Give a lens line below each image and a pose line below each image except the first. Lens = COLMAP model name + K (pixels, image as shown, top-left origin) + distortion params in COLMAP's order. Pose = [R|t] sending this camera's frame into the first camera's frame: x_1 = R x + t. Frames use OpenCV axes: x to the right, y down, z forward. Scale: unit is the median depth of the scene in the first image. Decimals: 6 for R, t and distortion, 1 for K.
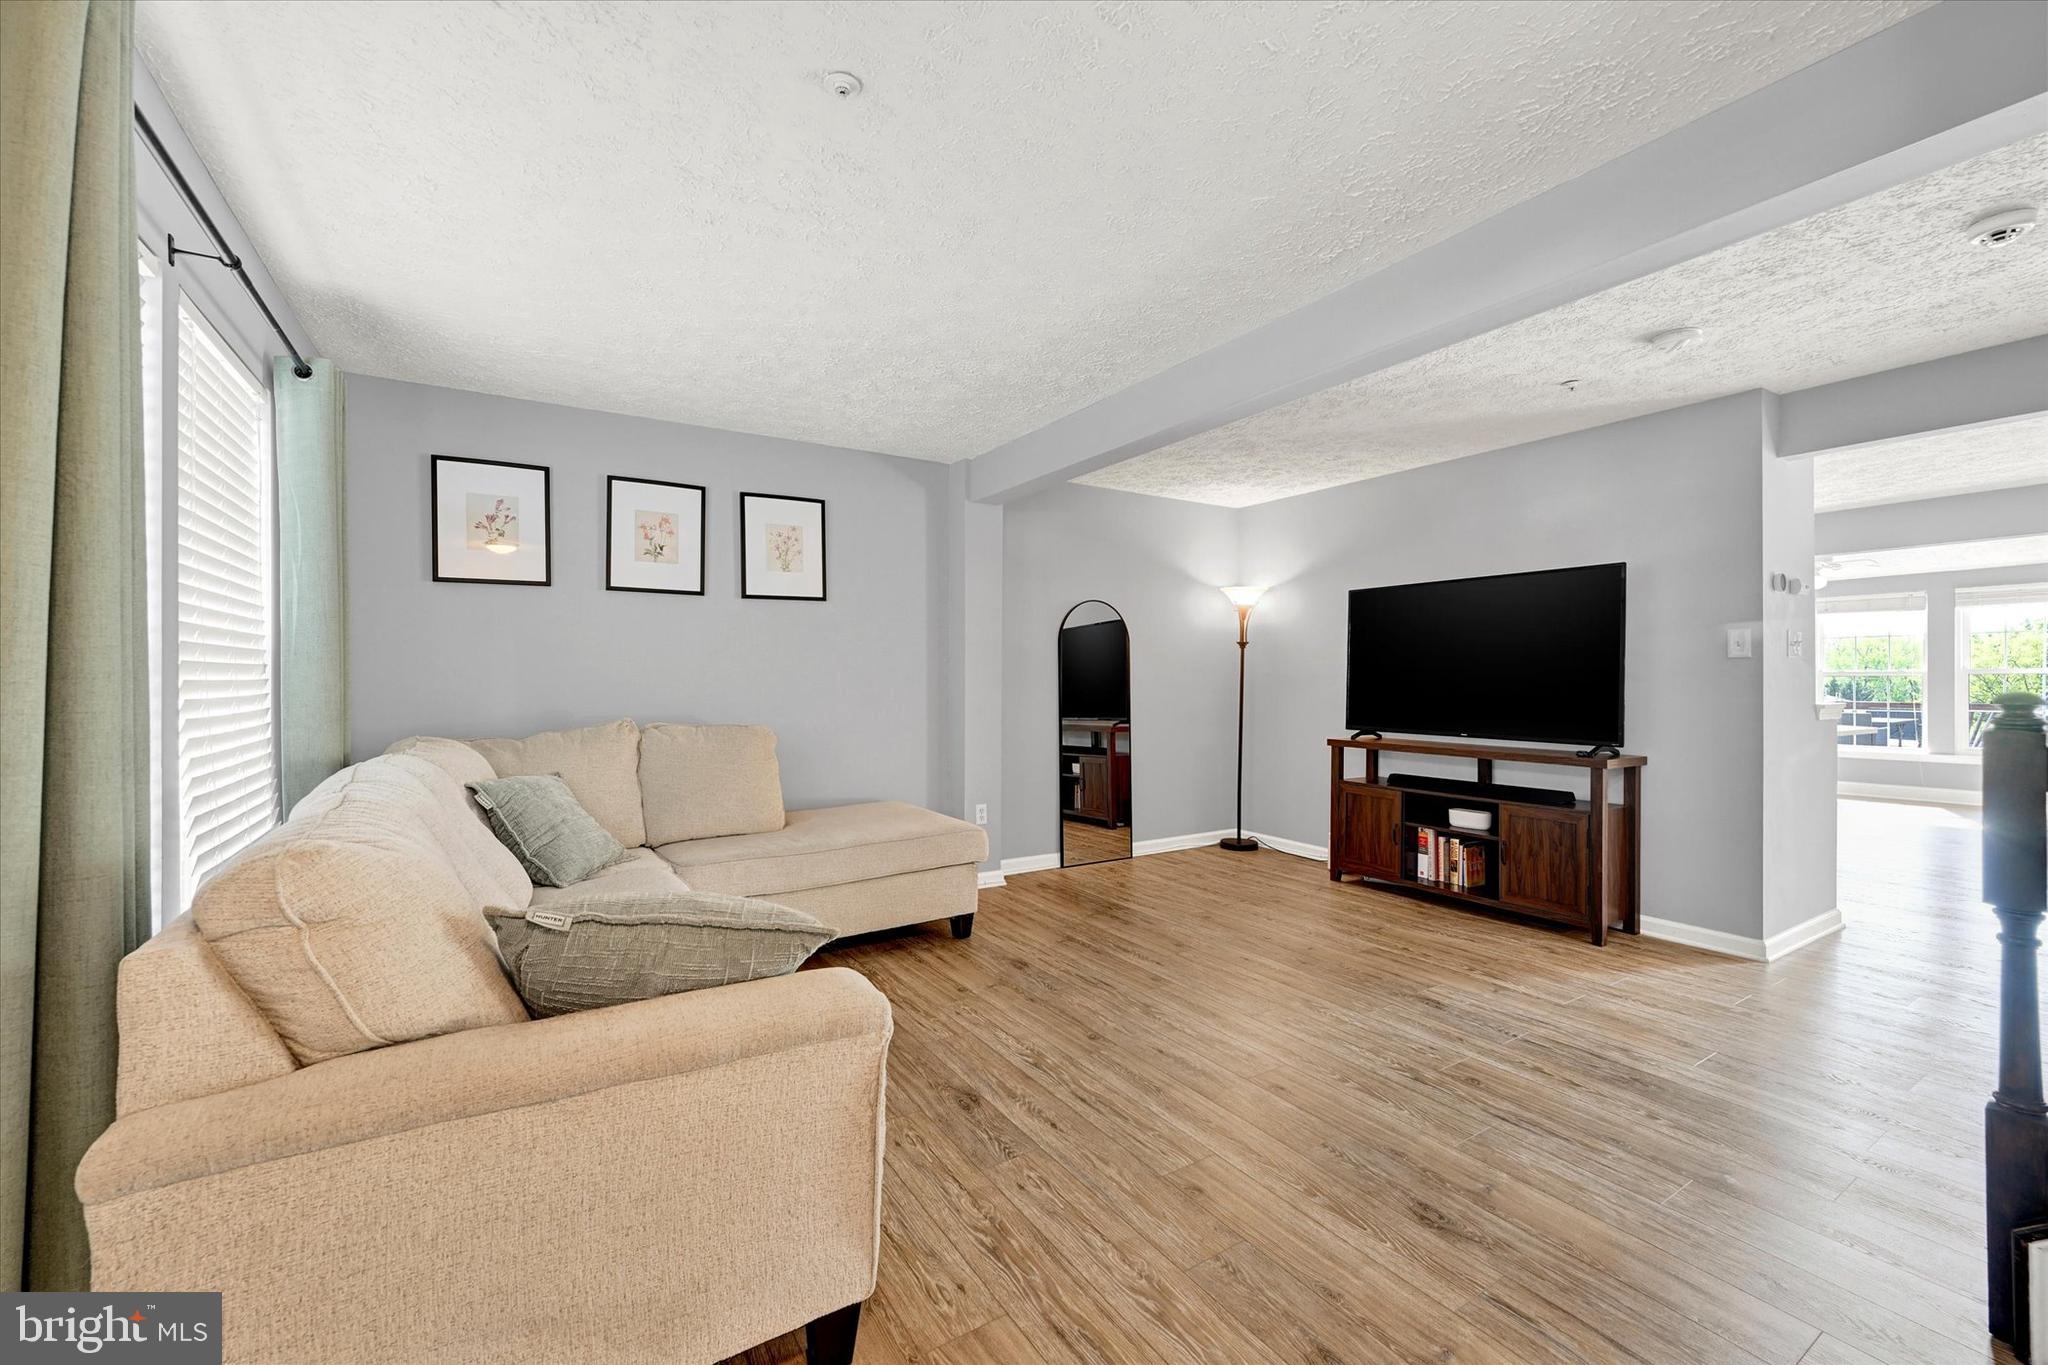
lens RADIAL K [[824.8, 0, 1013.5], [0, 824.8, 680.7], [0, 0, 1]] dist [0.000229, -0.000146]
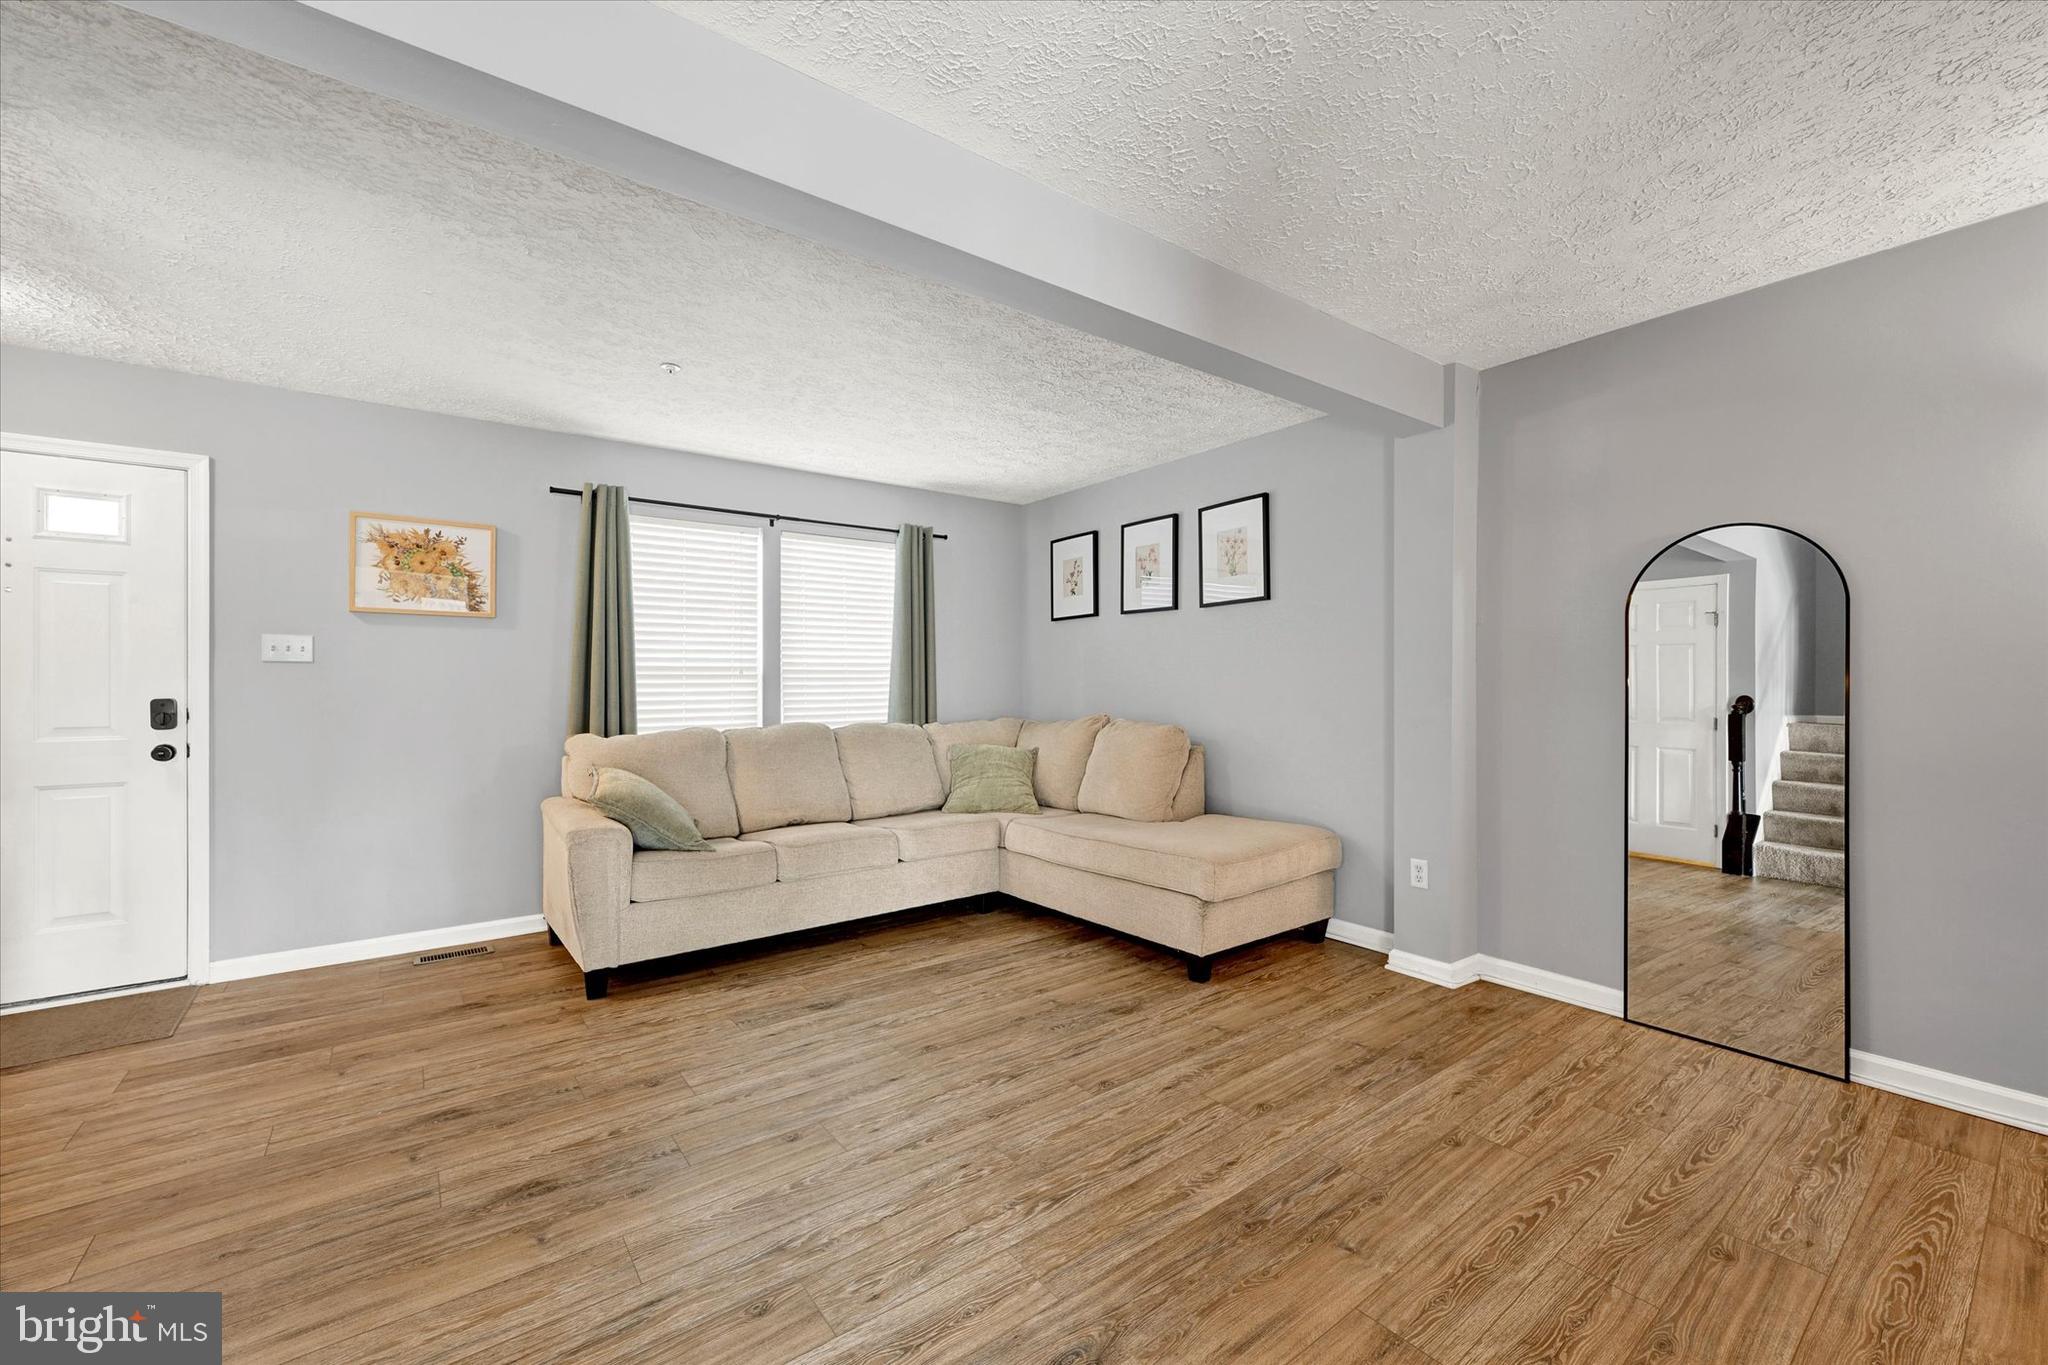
lens RADIAL K [[824.8, 0, 1022.8], [0, 824.8, 678.3], [0, 0, 1]] dist [0.000229, -0.000146]
pose [[0.087432, -0.007188, -0.996145, 1.002265], [0.000425, 0.999974, -0.007178, -0.000005], [0.996170, 0.000205, 0.087433, 0.945080]]
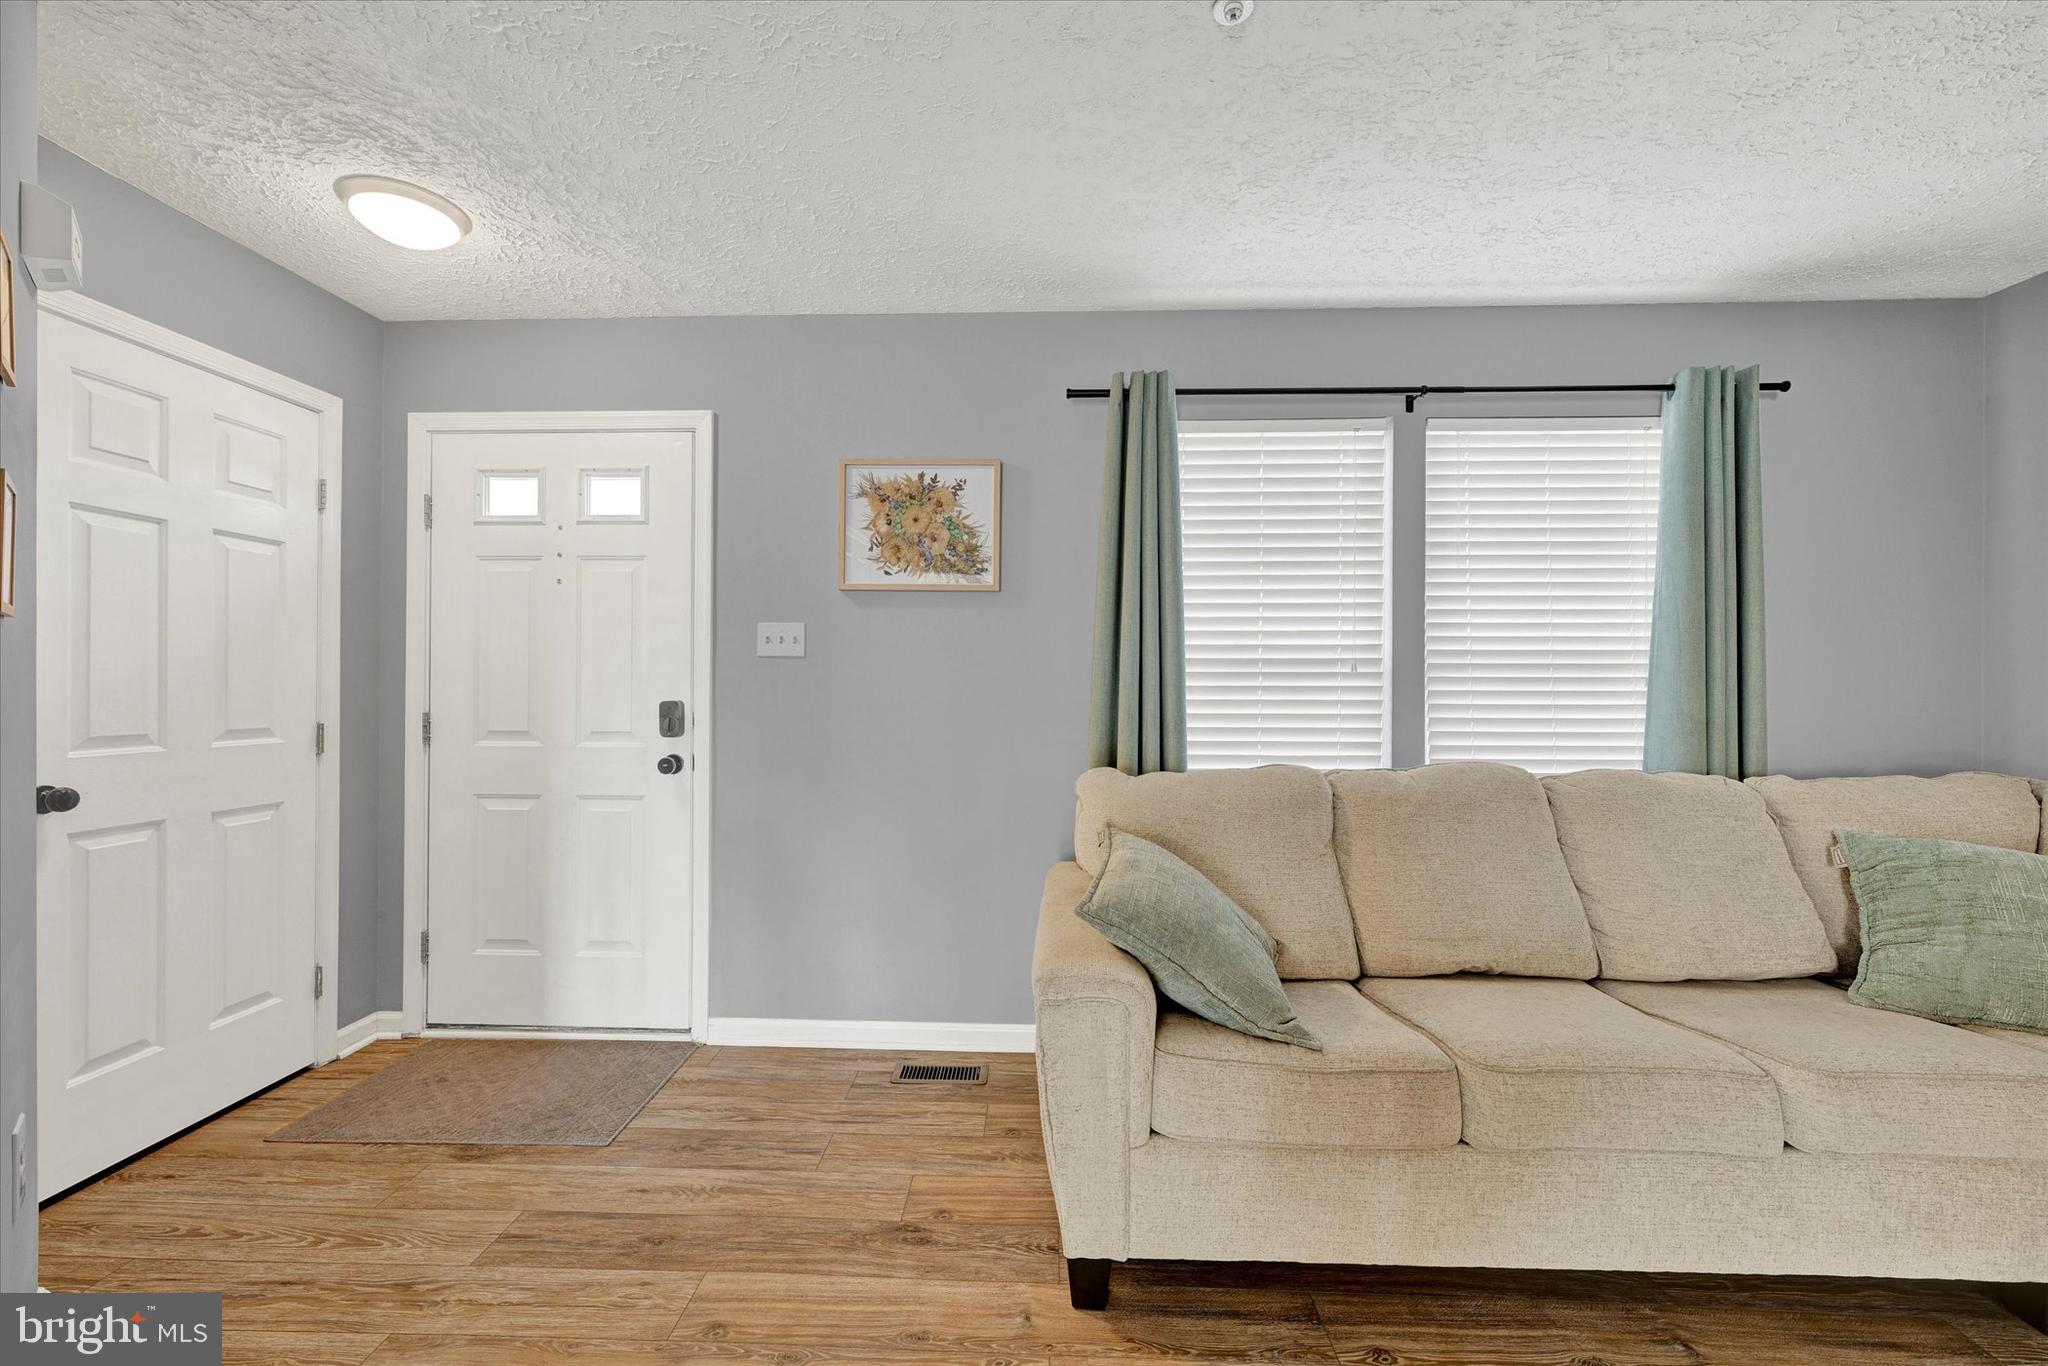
lens RADIAL K [[824.8, 0, 1017.3], [0, 824.8, 684.9], [0, 0, 1]] dist [0.000229, -0.000146]
pose [[-0.558284, -0.003906, -0.829641, 0.371818], [-0.007402, 0.999973, 0.000273, -0.002313], [0.829617, 0.006294, -0.558297, 0.752429]]
